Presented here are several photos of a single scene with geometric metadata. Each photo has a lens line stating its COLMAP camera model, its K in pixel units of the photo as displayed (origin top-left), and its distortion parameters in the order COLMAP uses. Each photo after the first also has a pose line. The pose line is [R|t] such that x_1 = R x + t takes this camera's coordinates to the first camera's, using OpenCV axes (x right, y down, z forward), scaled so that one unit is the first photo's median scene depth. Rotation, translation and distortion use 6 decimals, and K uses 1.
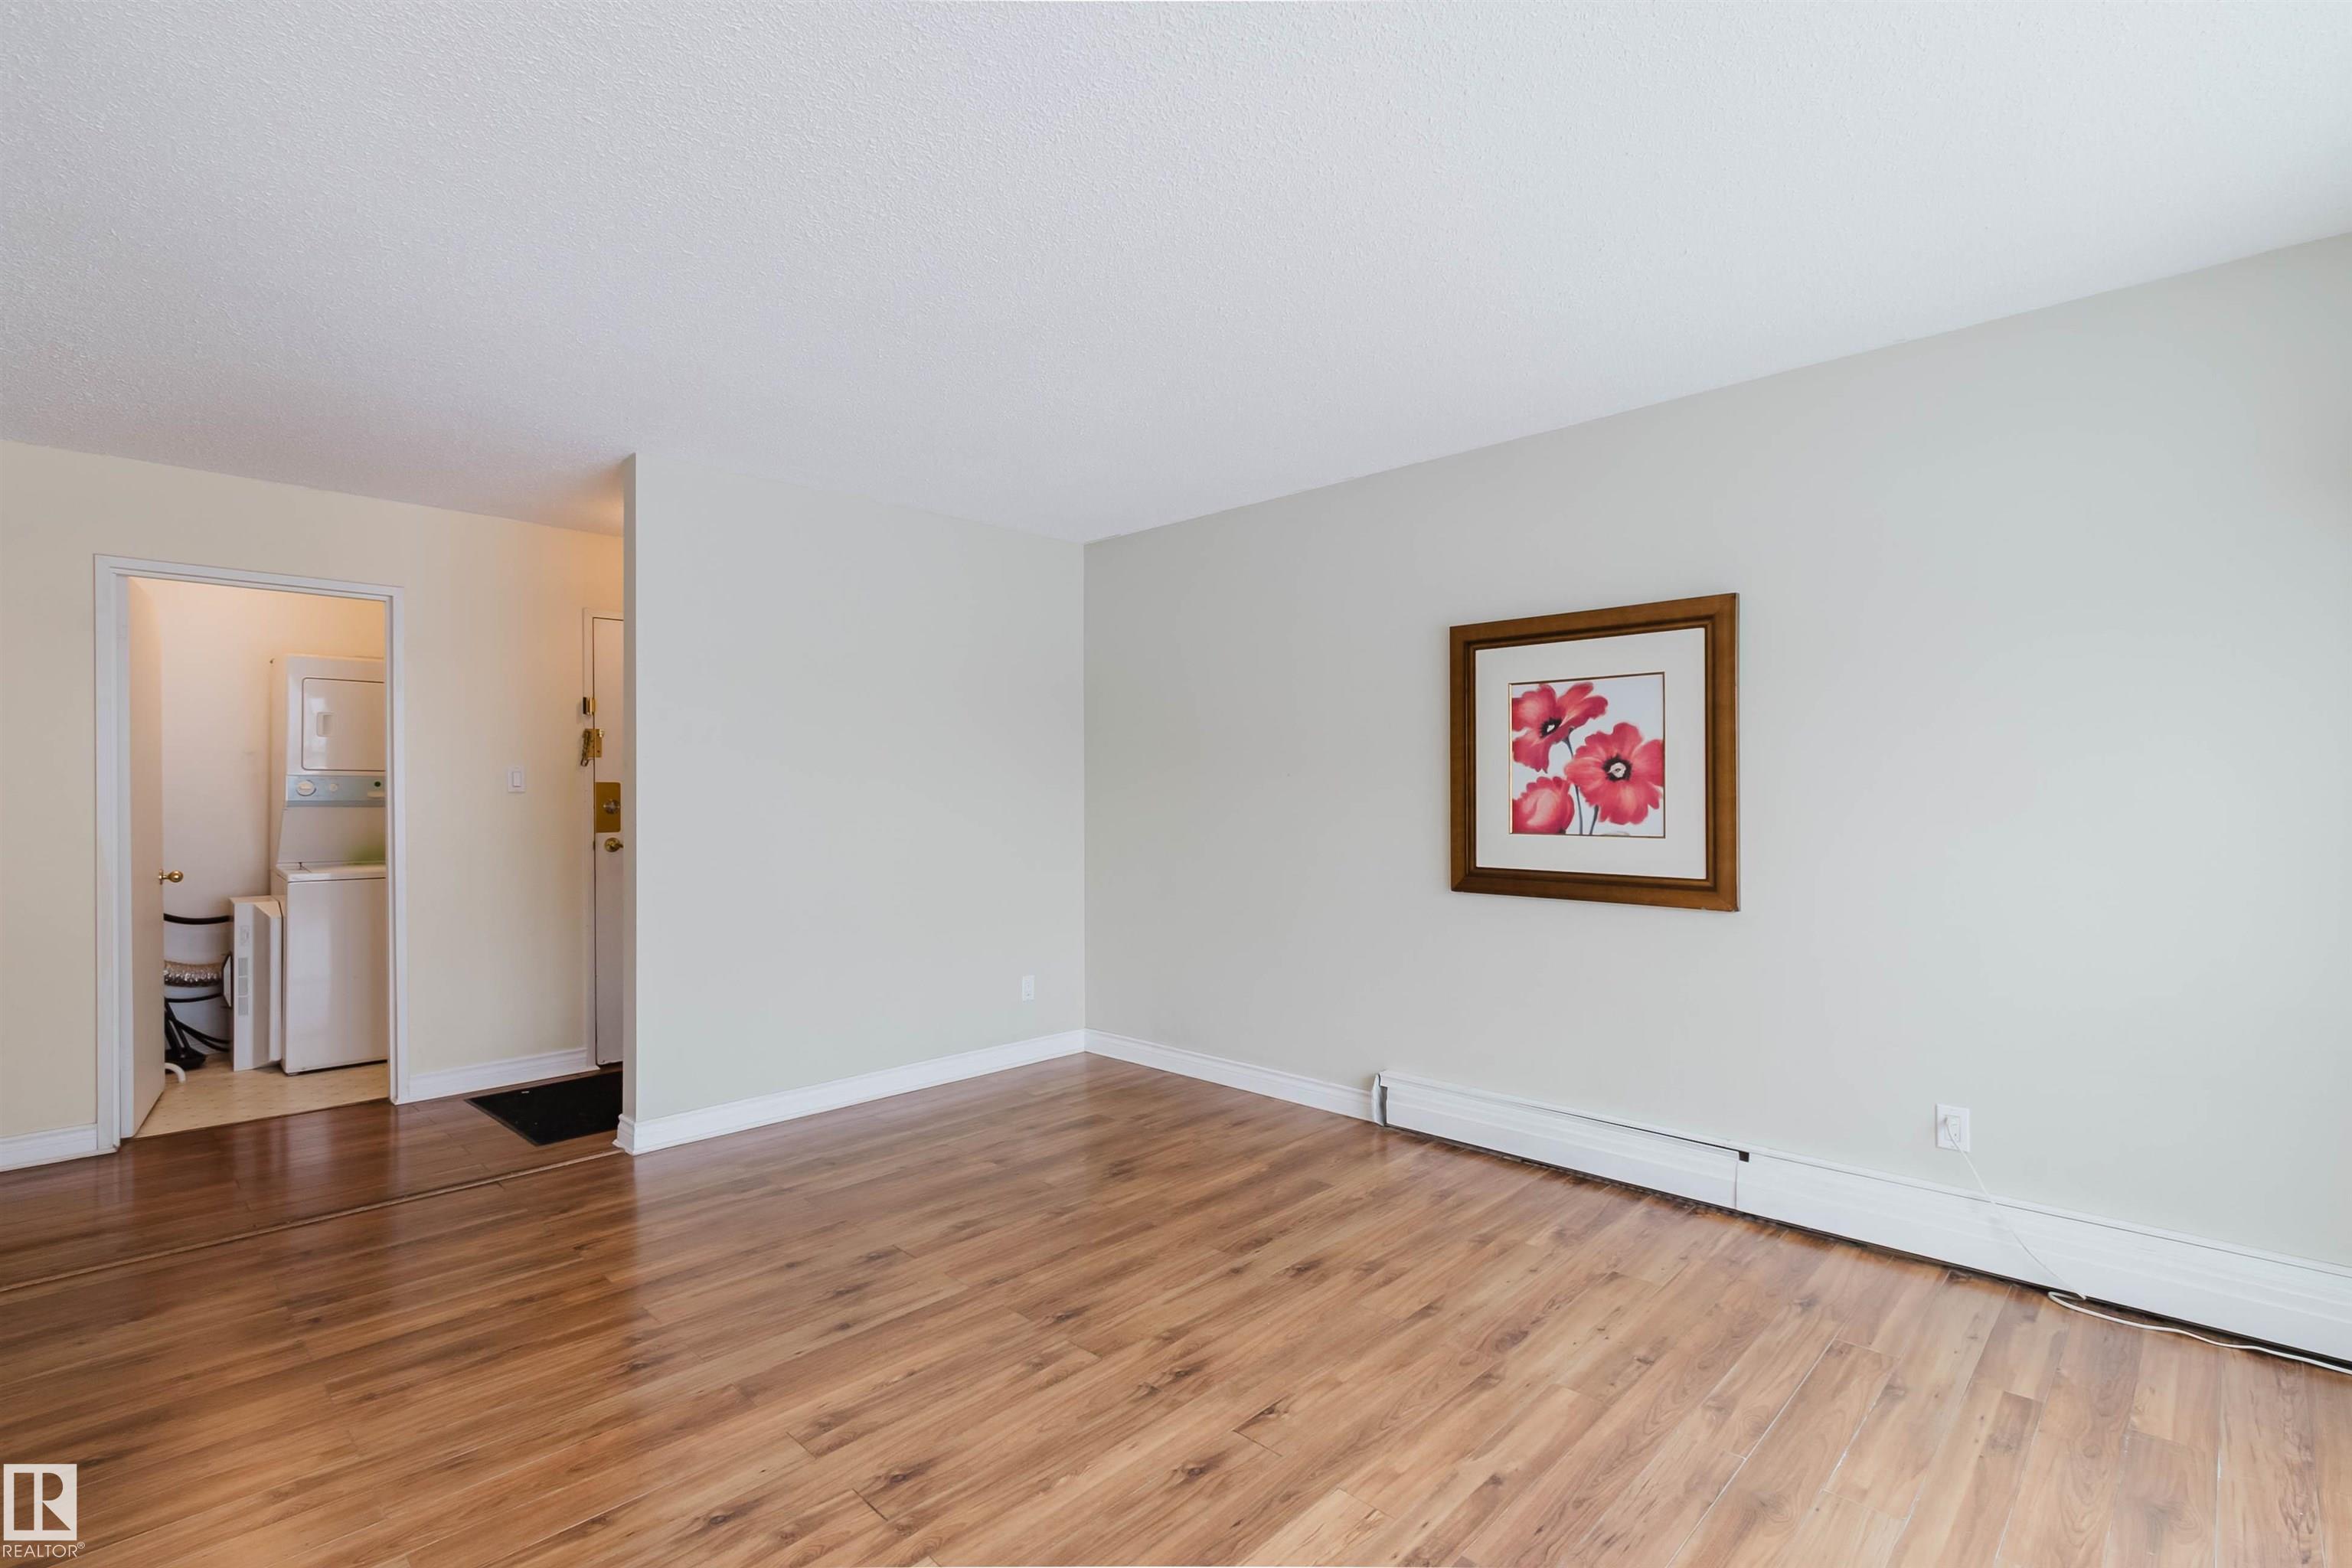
lens RADIAL K [[1075.8, 0, 1168.3], [0, 1075.8, 793.8], [0, 0, 1]] dist [0.022311, 0.000580]
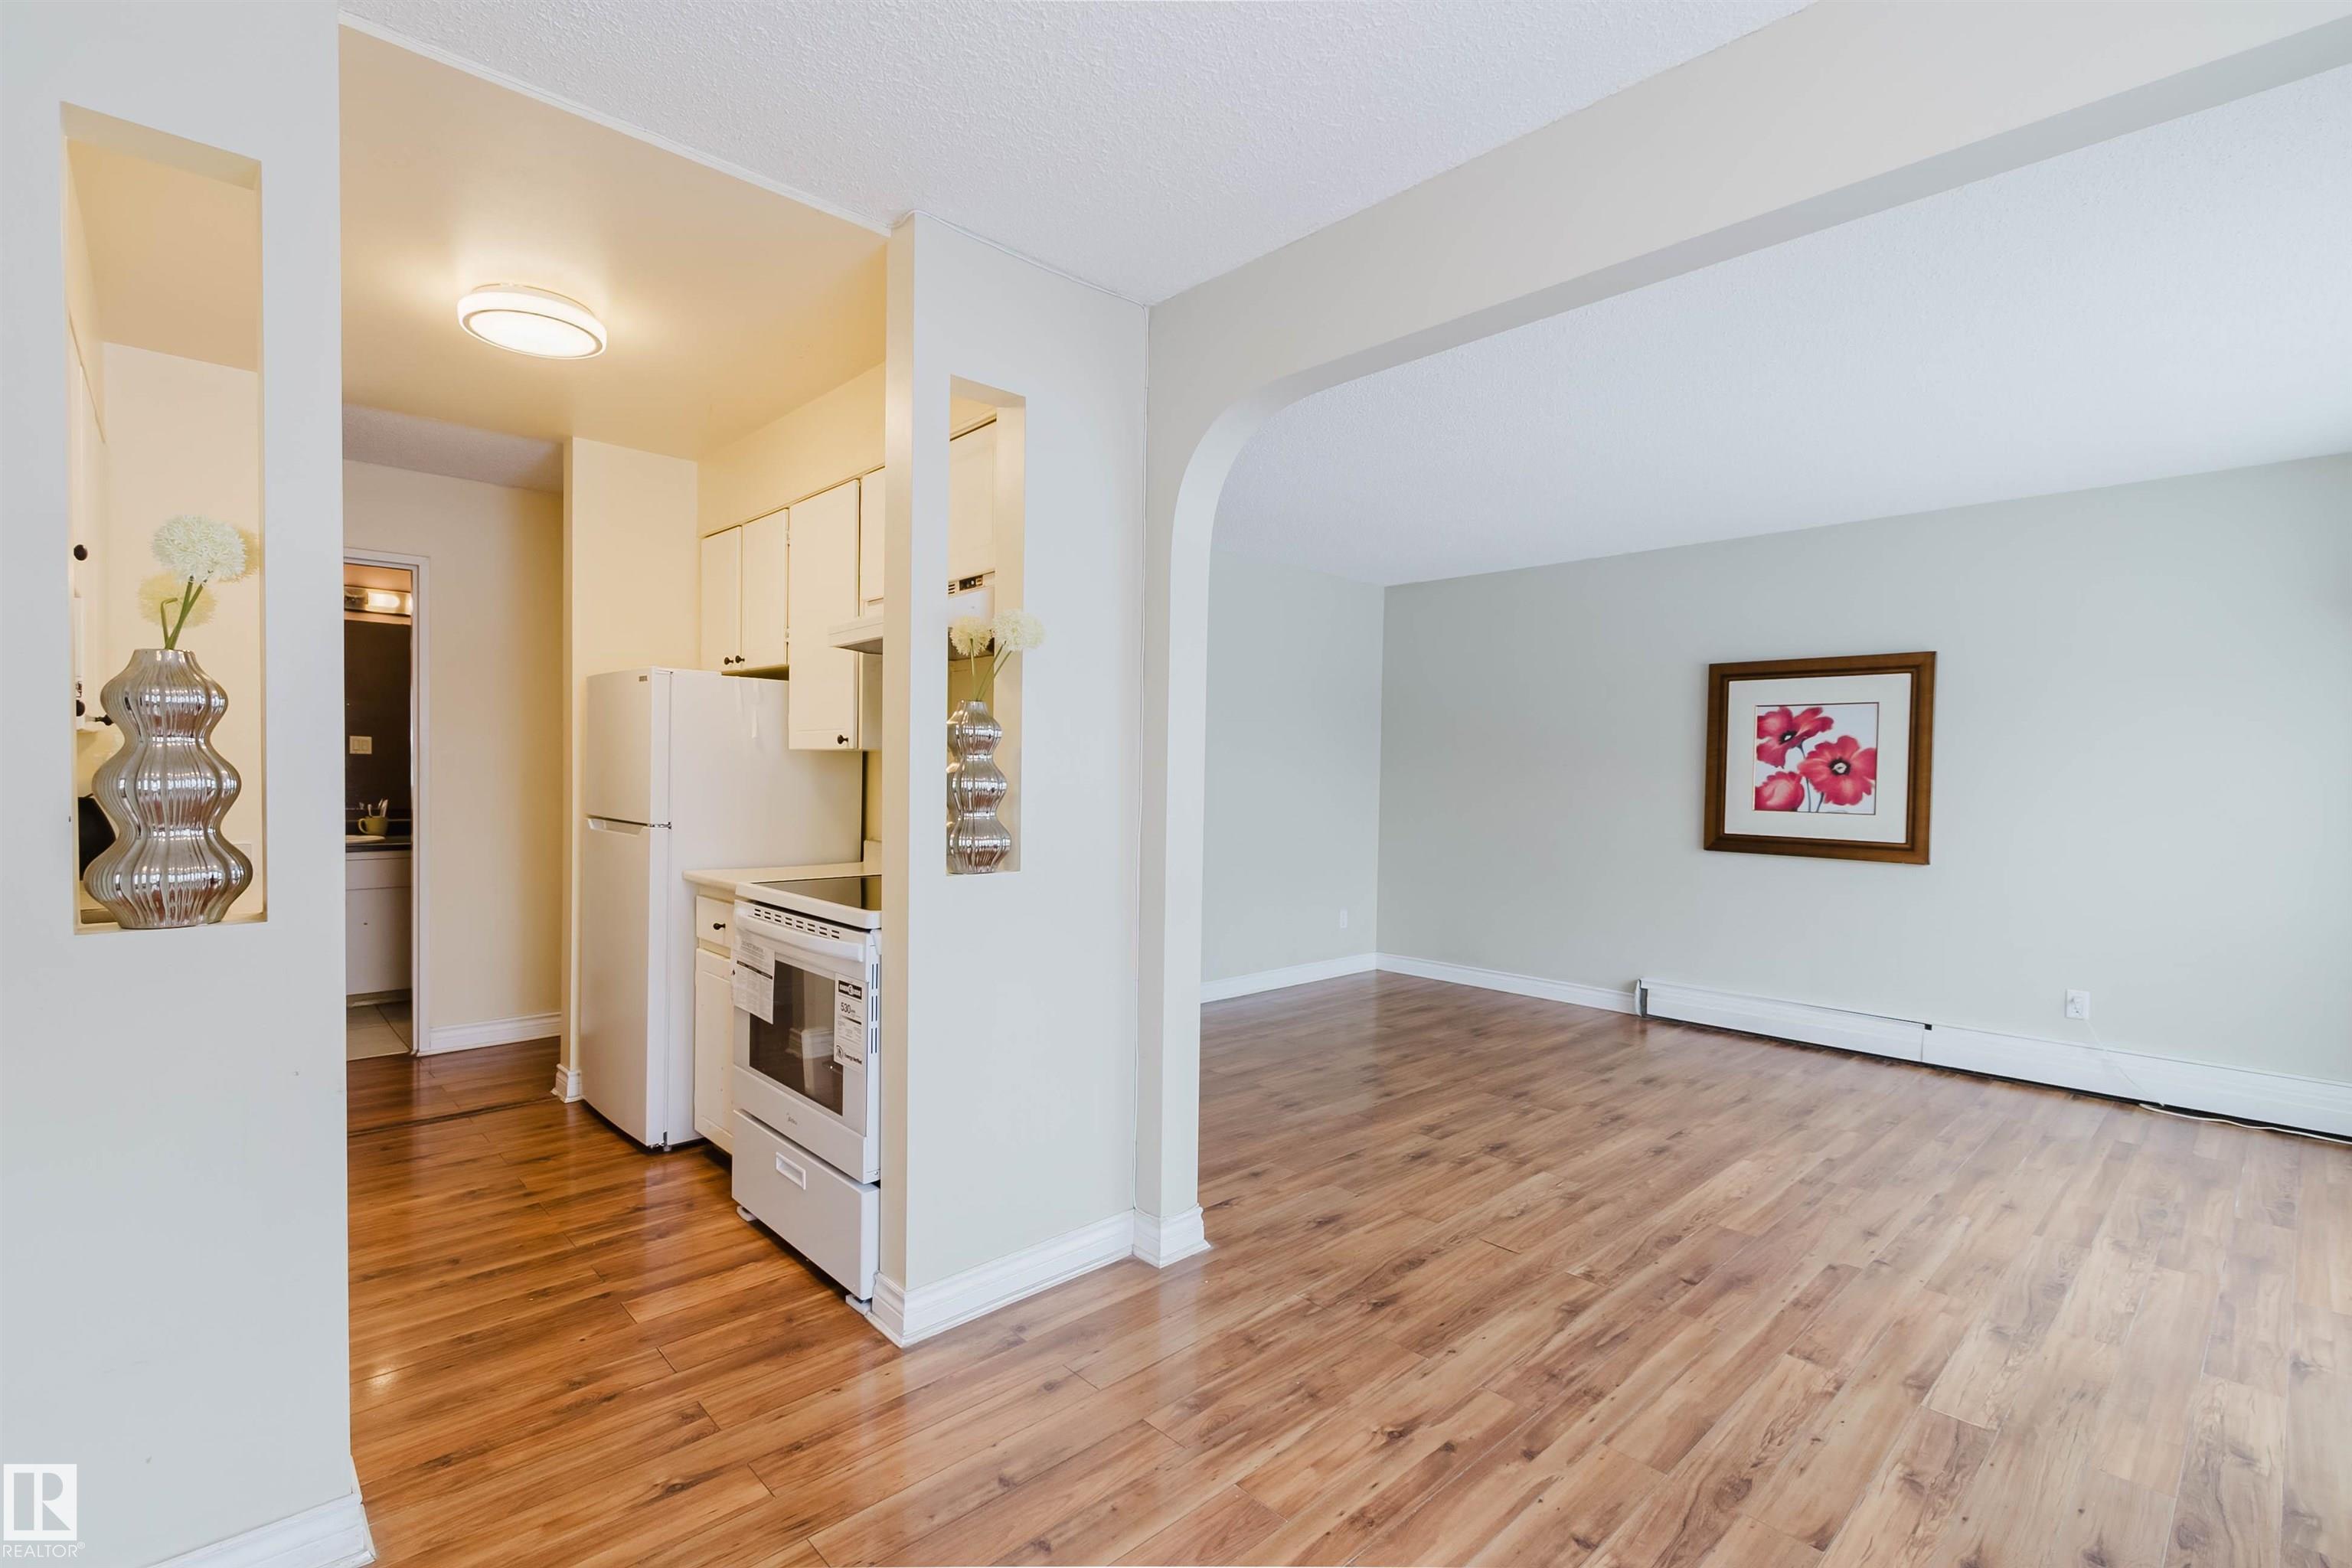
lens RADIAL K [[1075.8, 0, 1168.3], [0, 1075.8, 793.8], [0, 0, 1]] dist [0.022311, 0.000580]
pose [[0.999370, 0.022073, -0.027779, -0.443250], [-0.021553, 0.999589, 0.018882, 0.004680], [0.028185, -0.018272, 0.999436, -0.483973]]
